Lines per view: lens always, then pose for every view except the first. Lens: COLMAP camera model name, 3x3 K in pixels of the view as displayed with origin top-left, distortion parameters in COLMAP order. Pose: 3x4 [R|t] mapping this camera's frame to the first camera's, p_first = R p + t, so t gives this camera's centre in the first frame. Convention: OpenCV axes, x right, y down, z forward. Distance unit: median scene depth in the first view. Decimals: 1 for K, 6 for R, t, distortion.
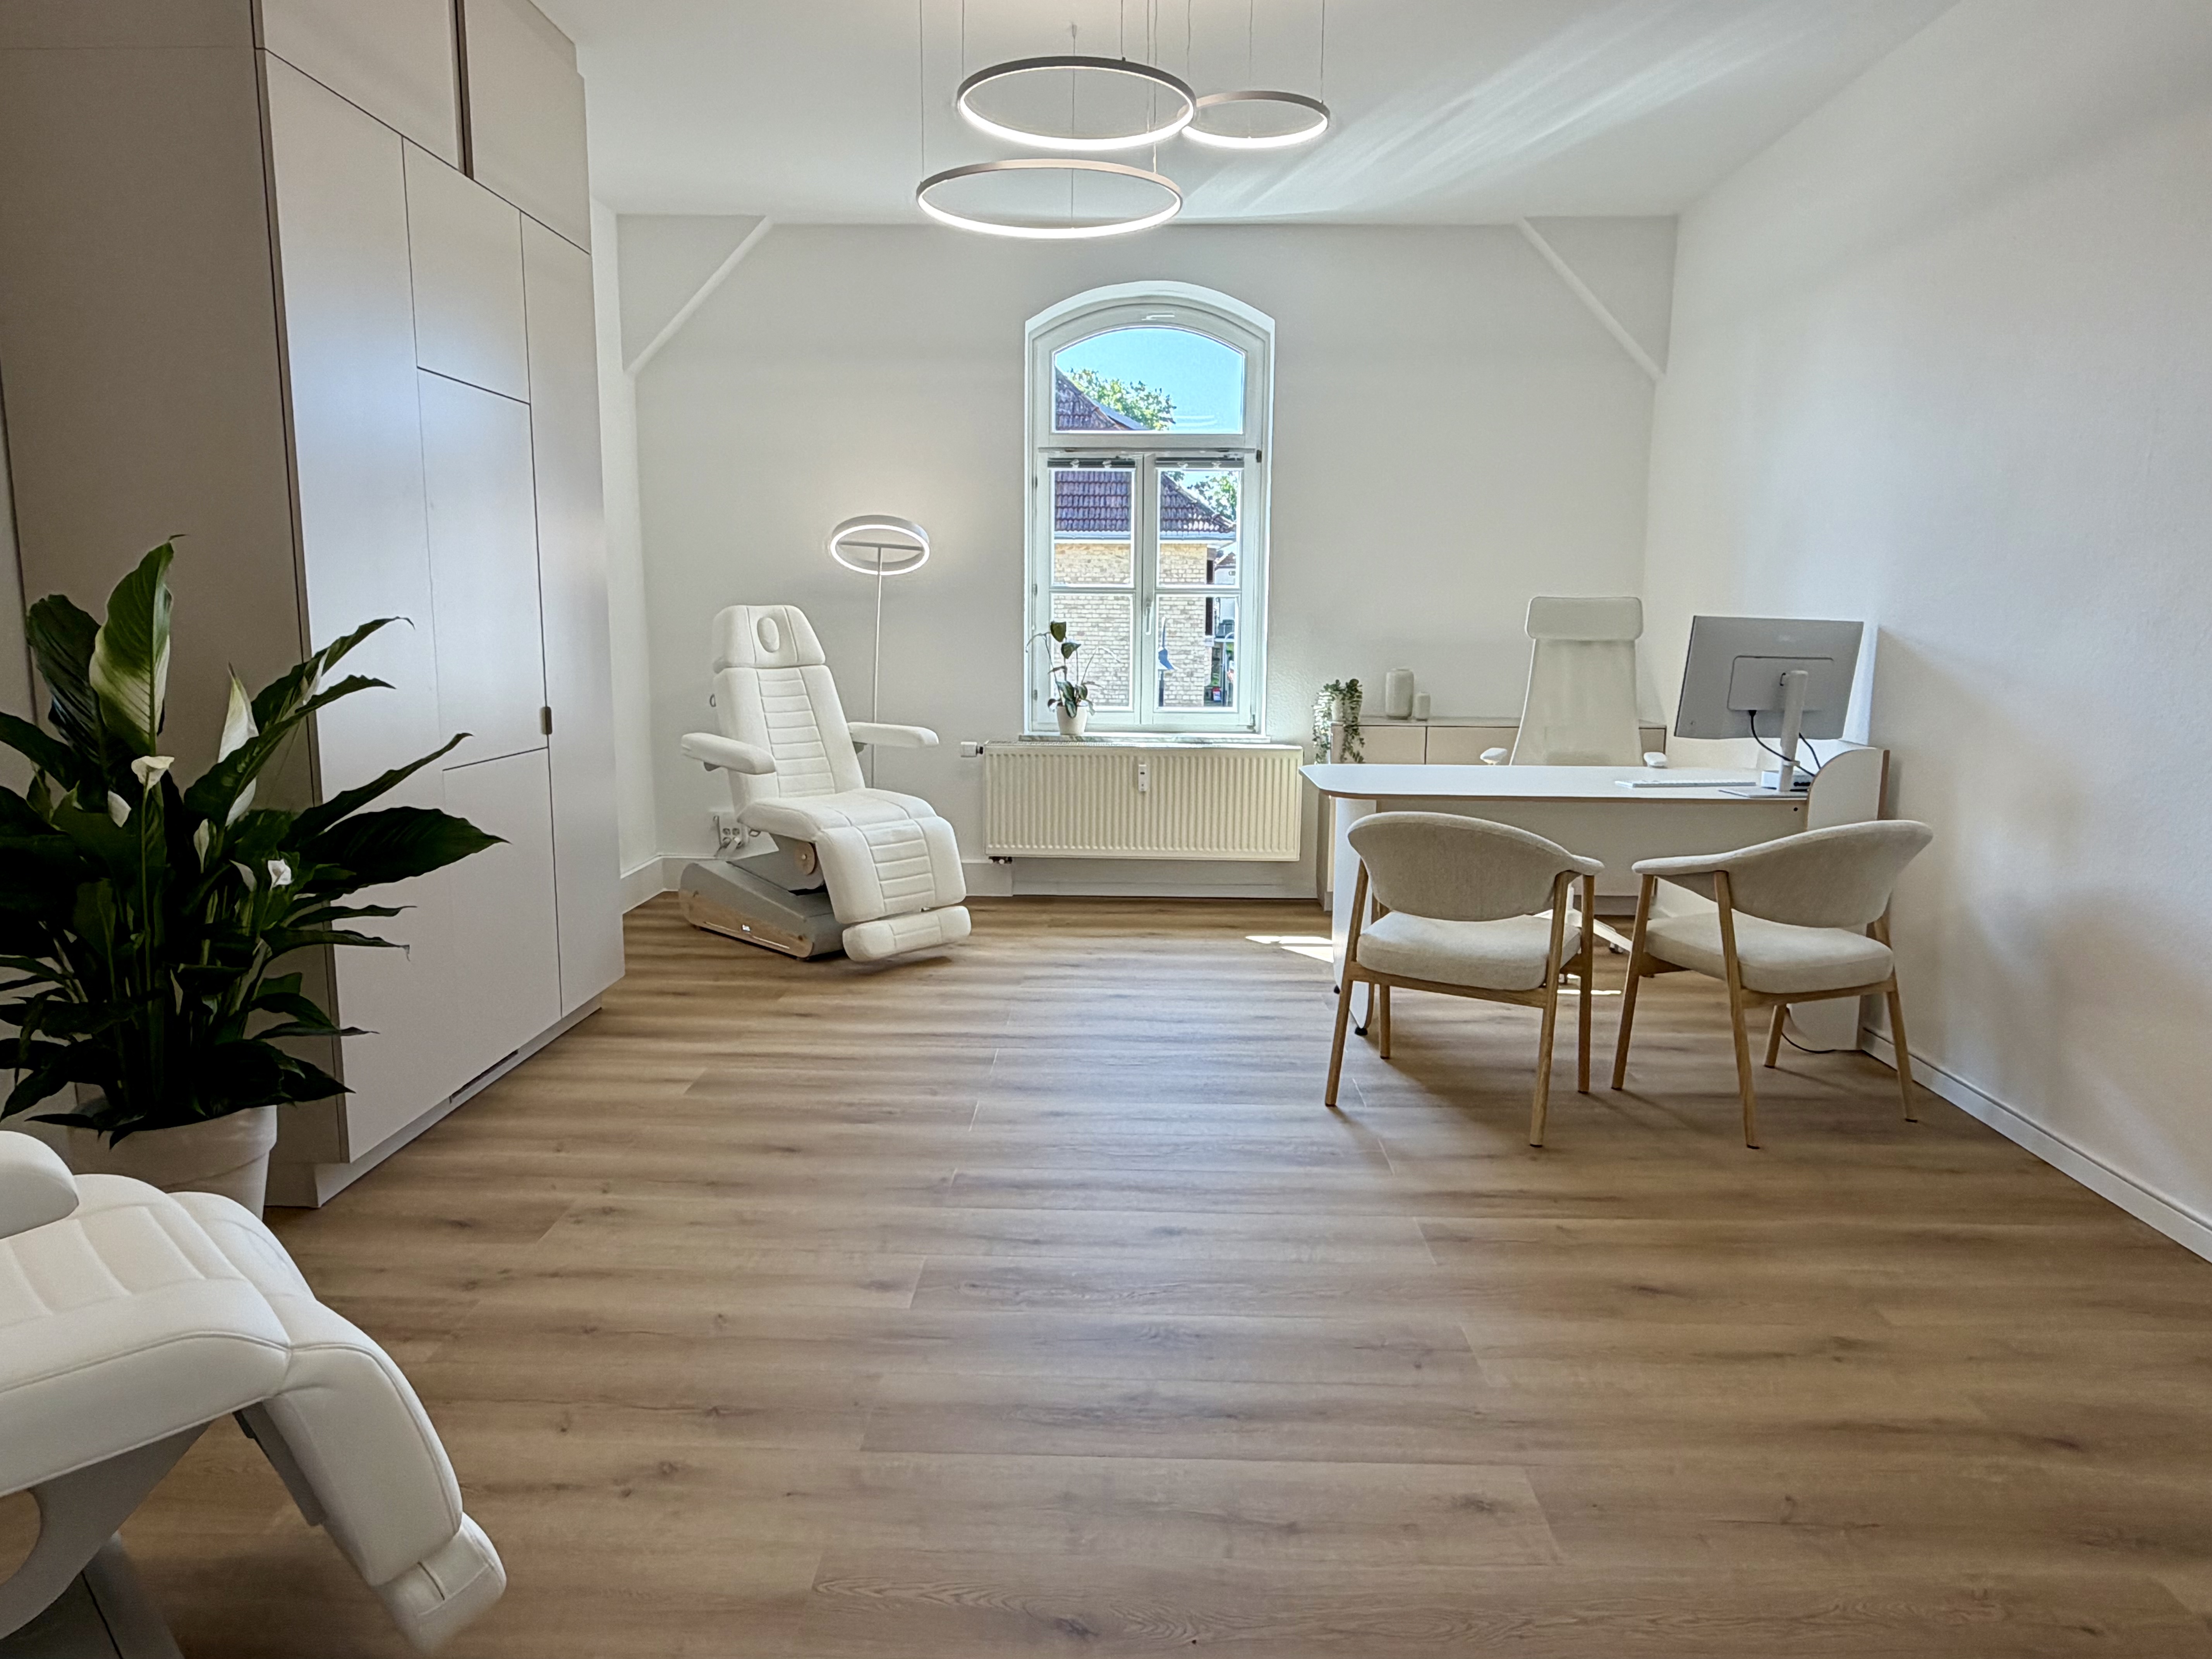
lens RADIAL K [[1525.6, 0, 1106.0], [0, 1525.6, 829.5], [0, 0, 1]] dist [-0.006003, -0.004467]
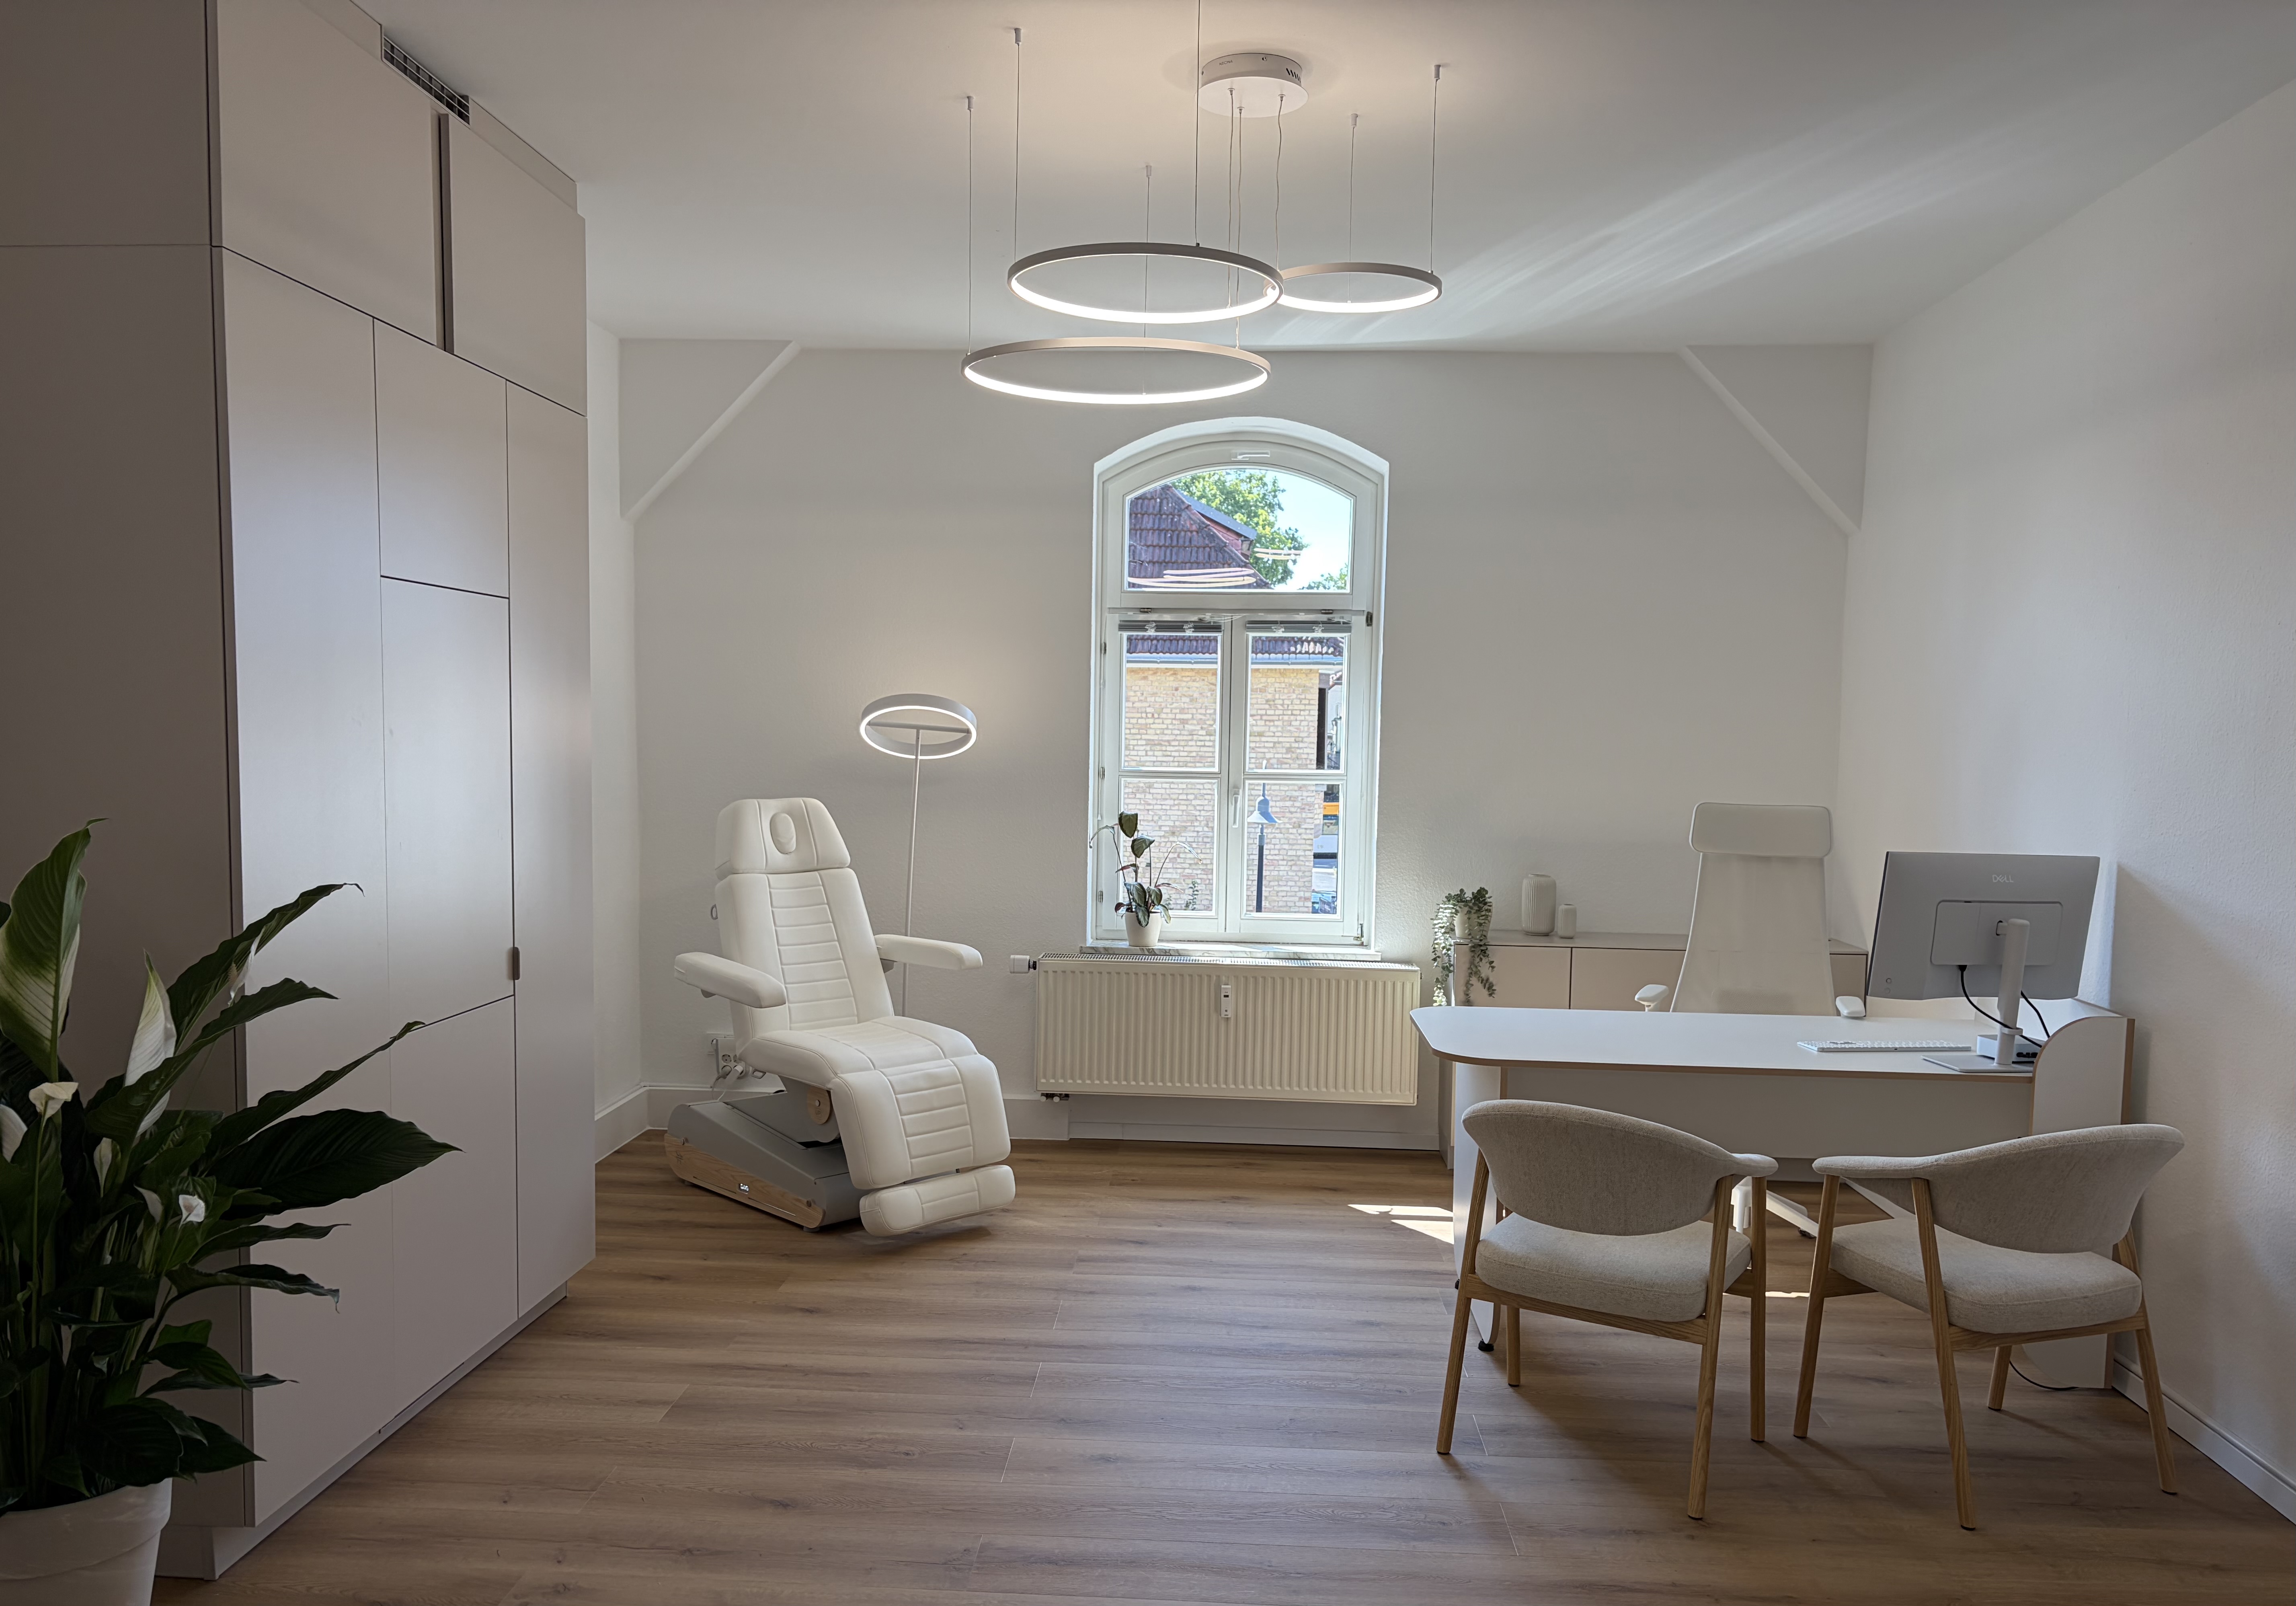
lens RADIAL K [[1879.6, 0, 1148.0], [0, 1879.6, 803.0], [0, 0, 1]] dist [0.059897, -0.081769]
pose [[0.999435, 0.011448, -0.031593, 0.015807], [-0.013896, 0.996826, -0.078392, -0.078437], [0.030595, 0.078787, 0.996422, -0.041072]]
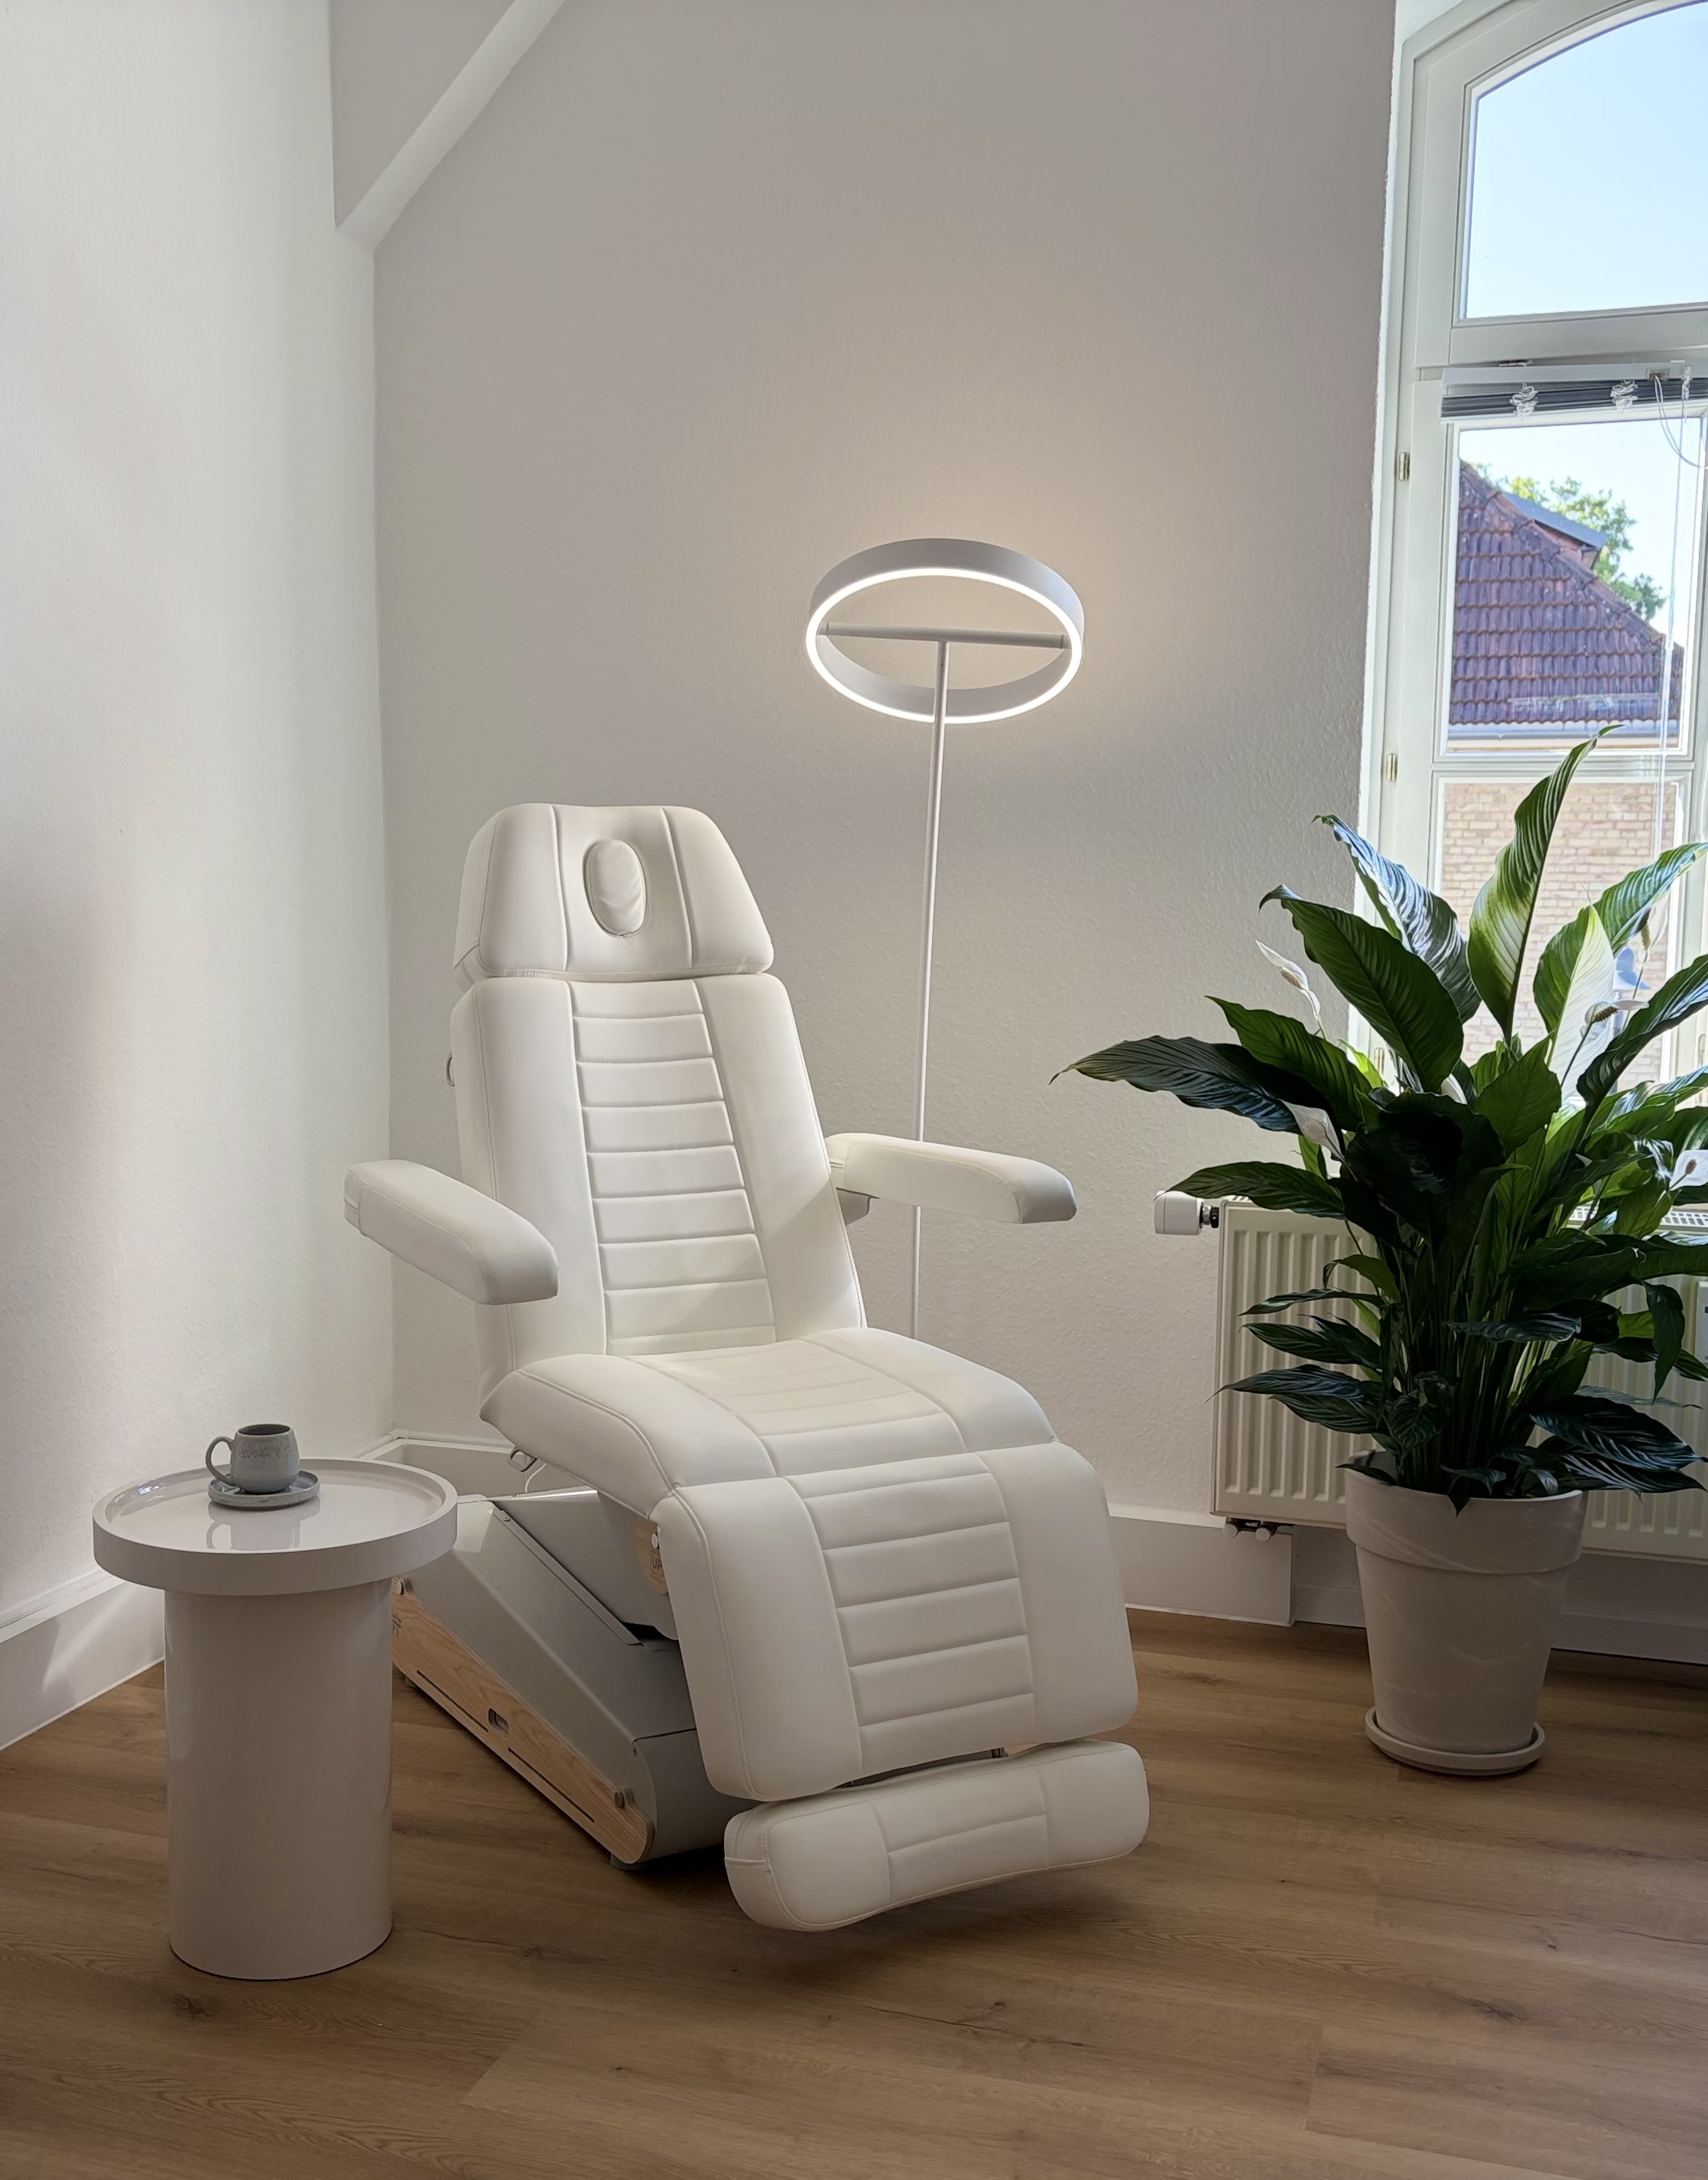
lens RADIAL K [[2034.6, 0, 810.3], [0, 2034.6, 1143.2], [0, 0, 1]] dist [0.013953, 0.008914]
pose [[0.954870, 0.035712, -0.294868, -0.042853], [-0.044507, 0.998740, -0.023169, -0.070524], [0.293669, 0.035247, 0.955257, 0.675584]]
